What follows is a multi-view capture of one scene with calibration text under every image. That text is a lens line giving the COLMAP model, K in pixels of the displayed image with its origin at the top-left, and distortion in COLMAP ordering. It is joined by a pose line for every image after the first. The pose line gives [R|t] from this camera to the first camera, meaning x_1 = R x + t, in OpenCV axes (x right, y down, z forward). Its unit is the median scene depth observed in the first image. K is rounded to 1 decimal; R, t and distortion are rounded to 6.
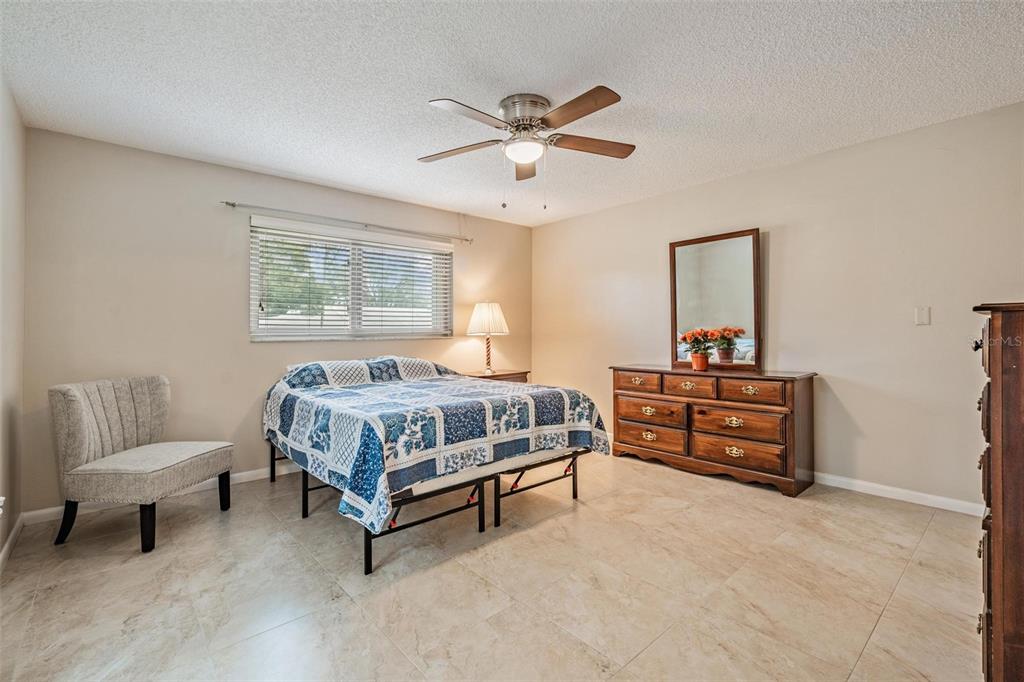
lens RADIAL K [[467.3, 0, 514.3], [0, 467.3, 334.3], [0, 0, 1]] dist [-0.001169, 0.000897]
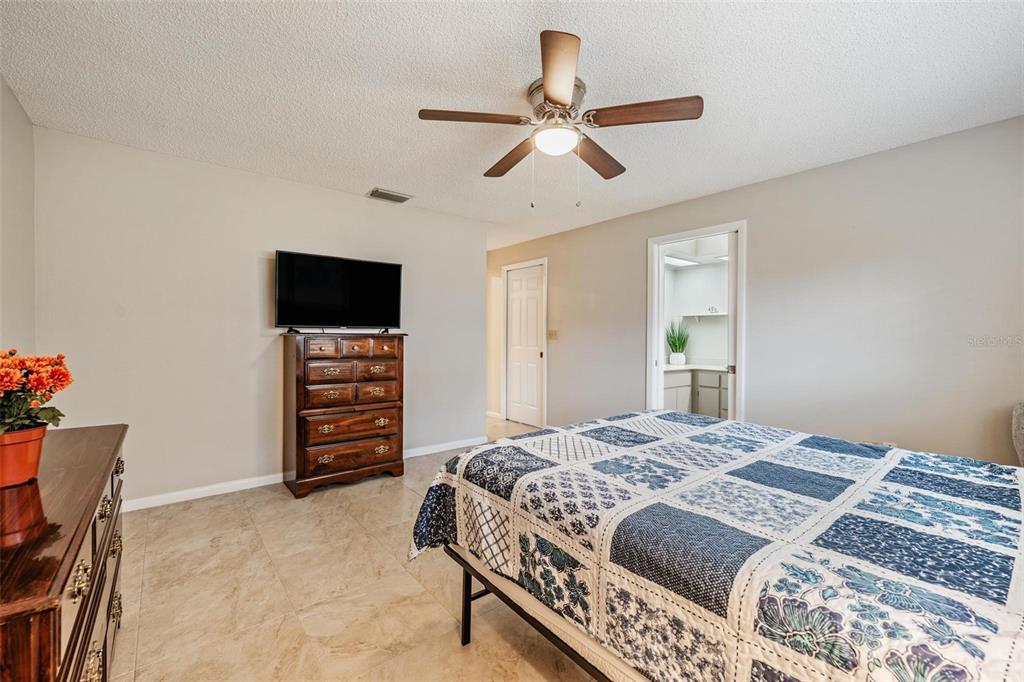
lens RADIAL K [[431.2, 0, 510.0], [0, 431.2, 335.2], [0, 0, 1]] dist [-0.001429, -0.000069]
pose [[-0.998044, -0.010678, 0.061594, 0.042815], [-0.009757, 0.999836, 0.015229, -0.056319], [-0.061746, 0.014598, -0.997985, 1.705157]]
